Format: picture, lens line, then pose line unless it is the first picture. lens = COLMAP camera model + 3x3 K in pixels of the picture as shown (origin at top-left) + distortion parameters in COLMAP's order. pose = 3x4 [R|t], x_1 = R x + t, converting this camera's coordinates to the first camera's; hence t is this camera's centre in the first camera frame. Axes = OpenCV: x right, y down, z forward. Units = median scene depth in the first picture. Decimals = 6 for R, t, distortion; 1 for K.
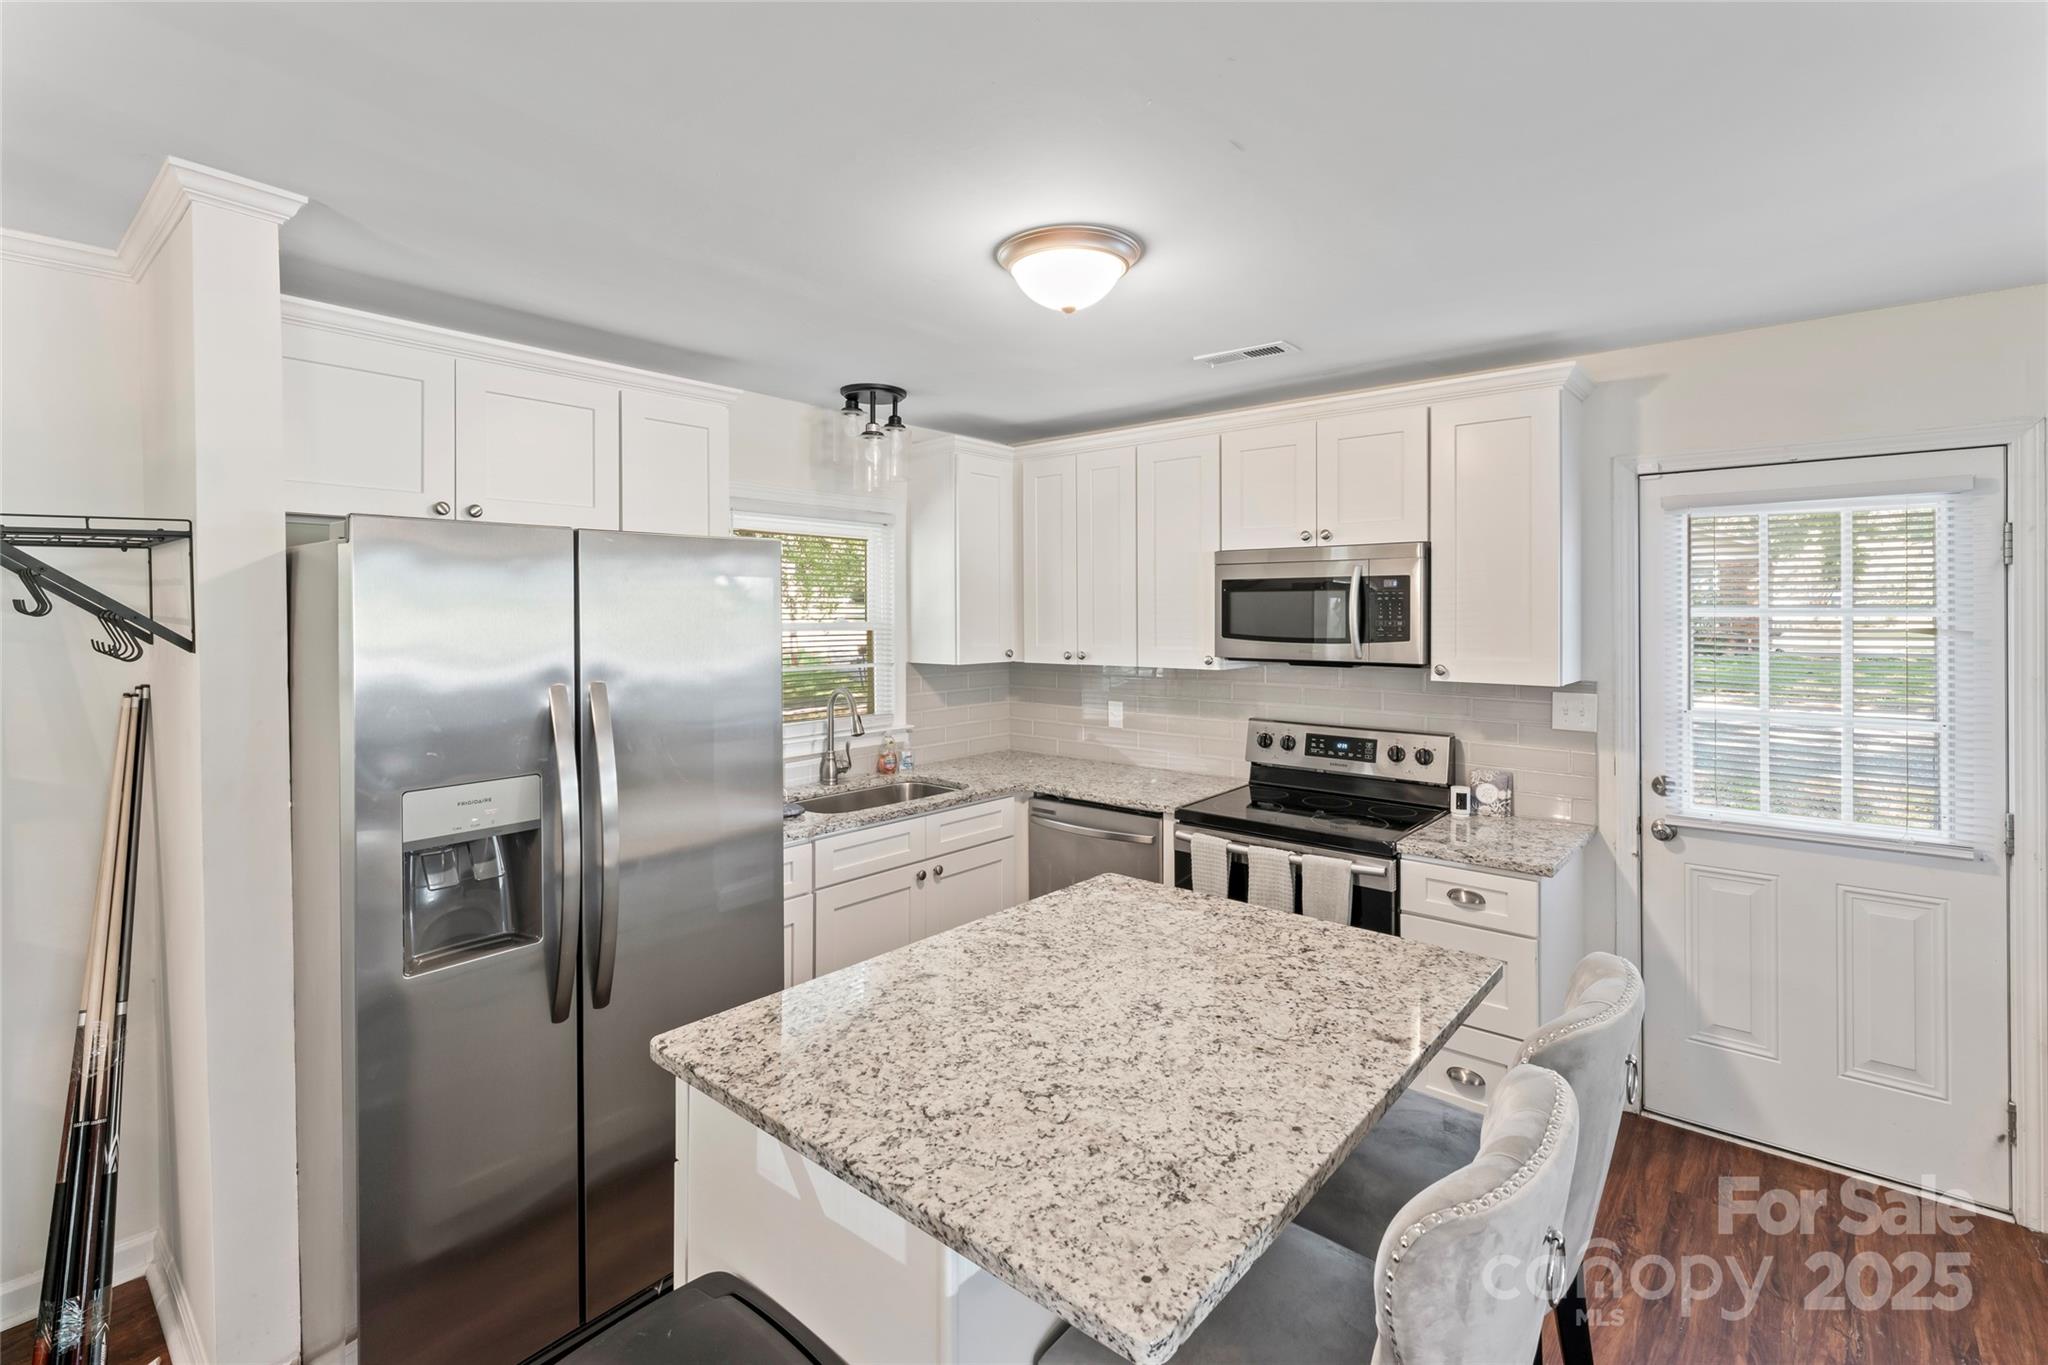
lens RADIAL K [[931.7, 0, 1019.9], [0, 931.7, 613.0], [0, 0, 1]] dist [-0.001682, 0.000236]
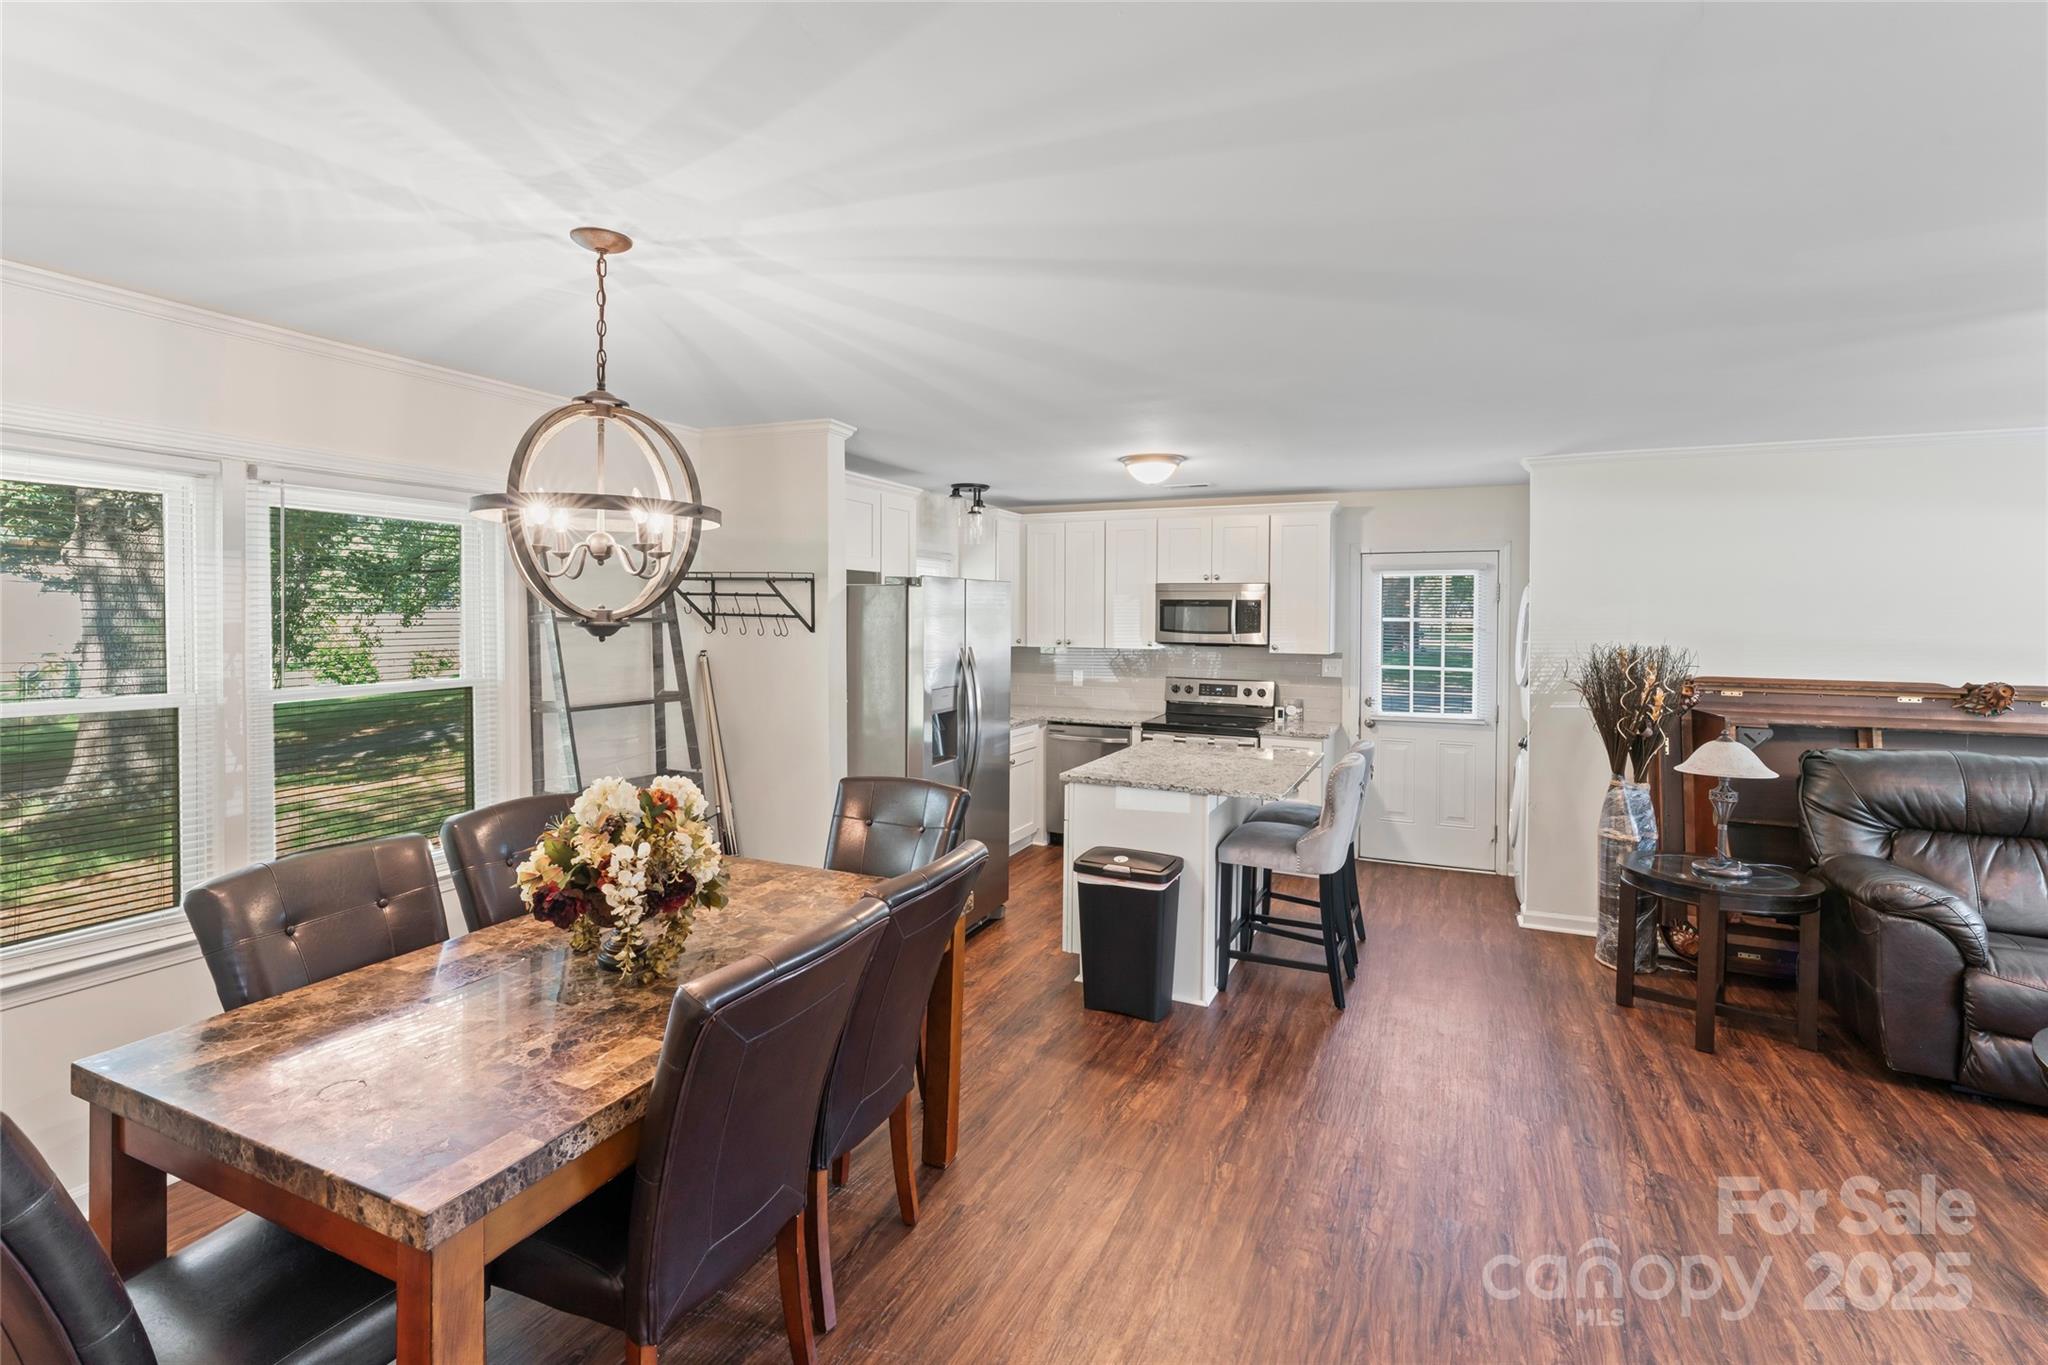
lens RADIAL K [[926.6, 0, 1021.8], [0, 926.6, 620.9], [0, 0, 1]] dist [-0.000547, -0.000126]
pose [[0.962933, 0.008831, 0.269596, -0.617832], [-0.010807, 0.999925, 0.005846, -0.001659], [-0.269524, -0.008543, 0.962956, -0.785227]]
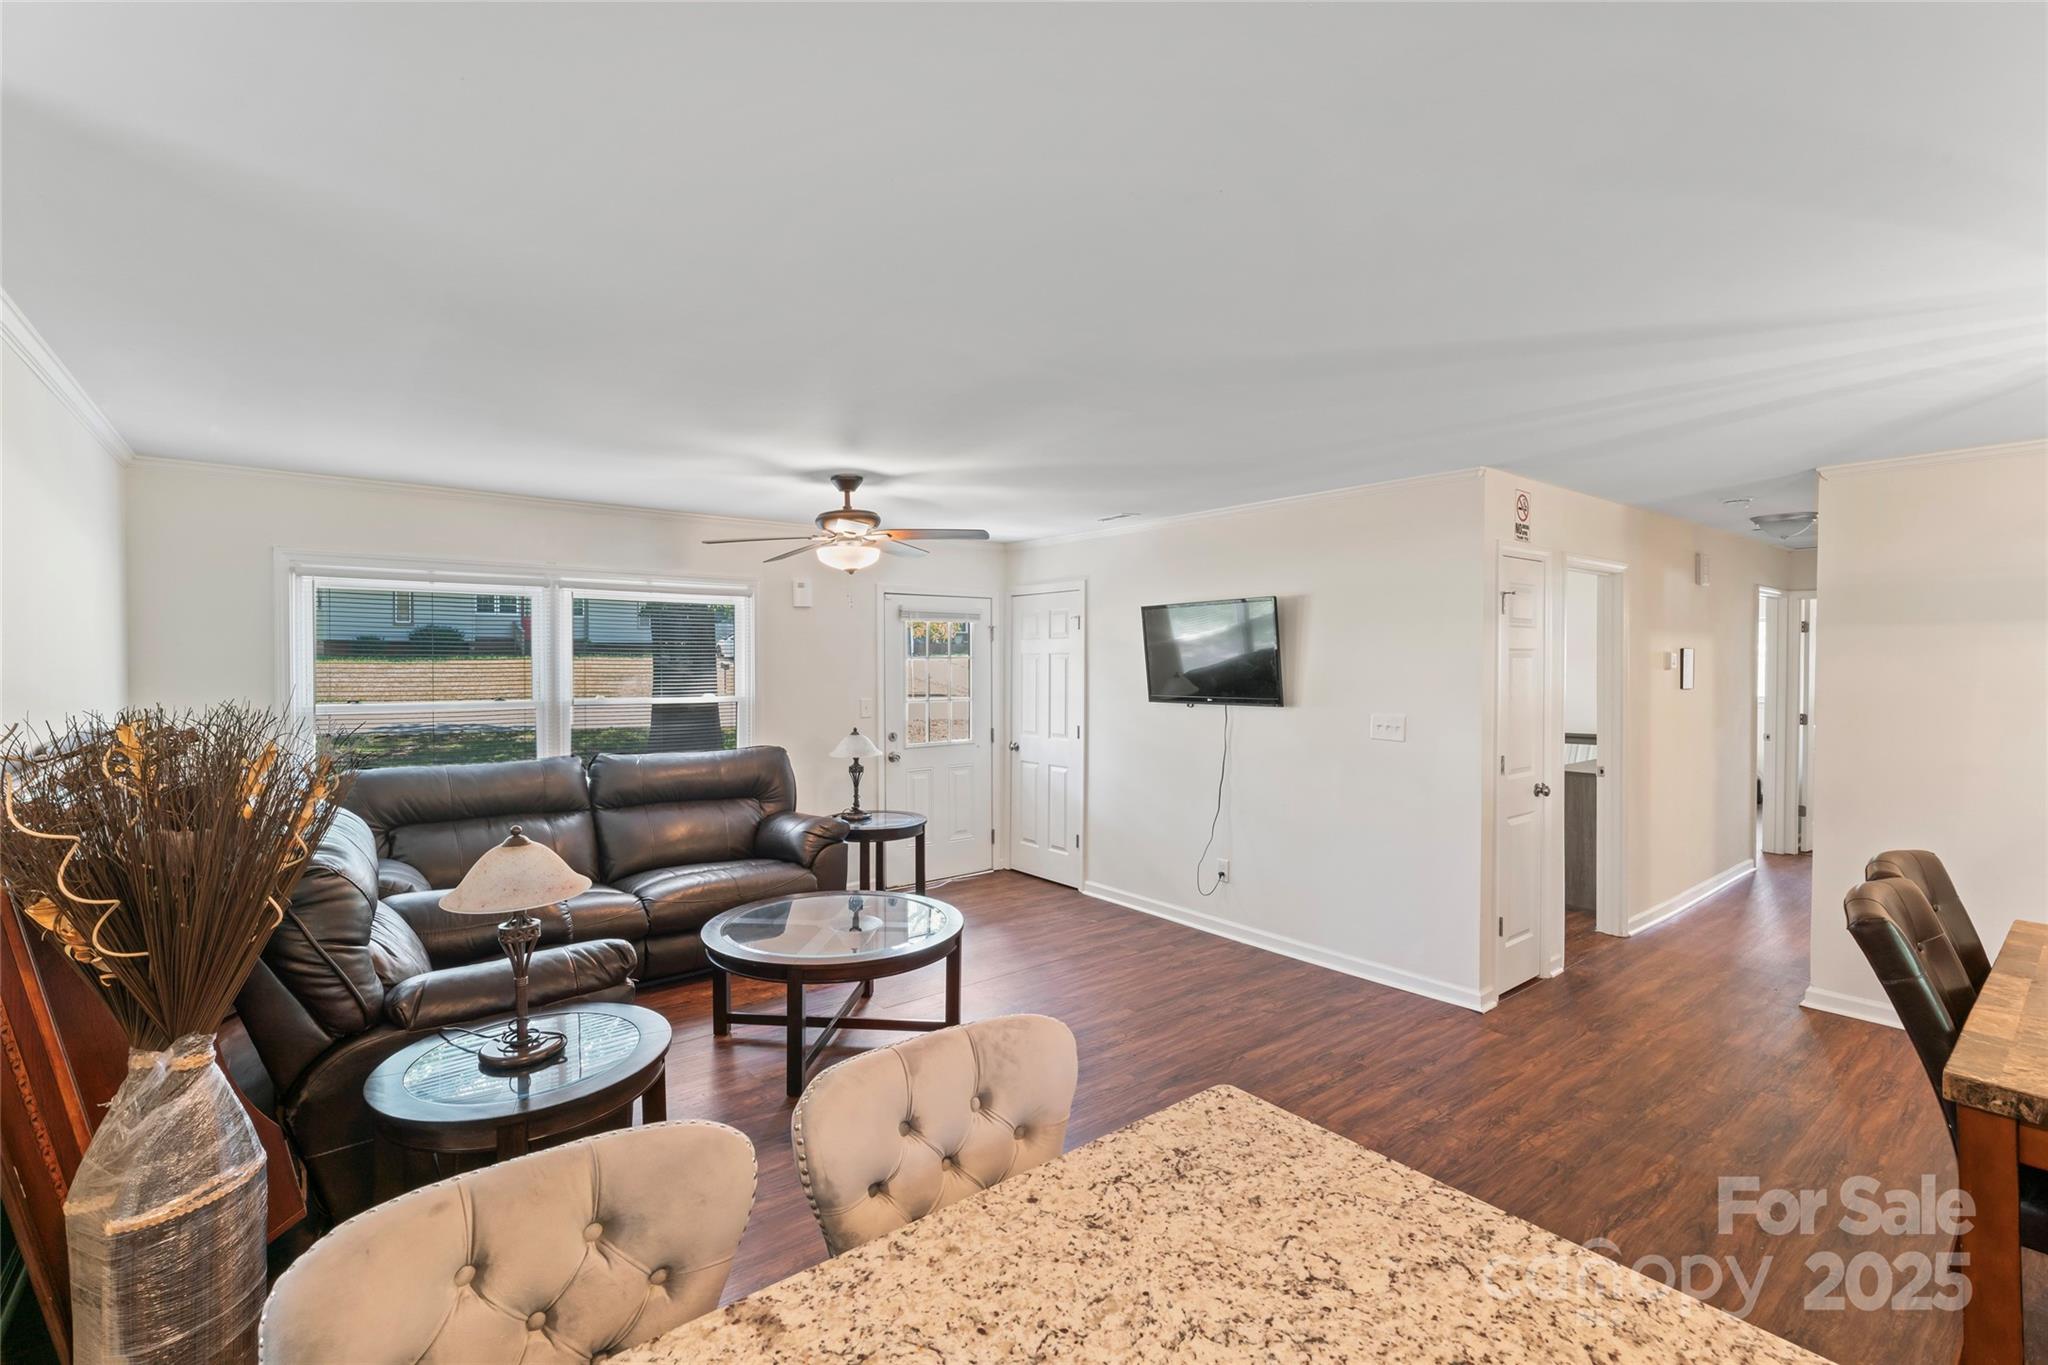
lens RADIAL K [[909.9, 0, 1018.3], [0, 909.9, 670.6], [0, 0, 1]] dist [-0.000708, 0.000436]
pose [[-0.980313, -0.003401, 0.197420, 0.054309], [-0.000618, 0.999900, 0.014157, 0.001465], [-0.197449, 0.013756, -0.980217, 0.788137]]
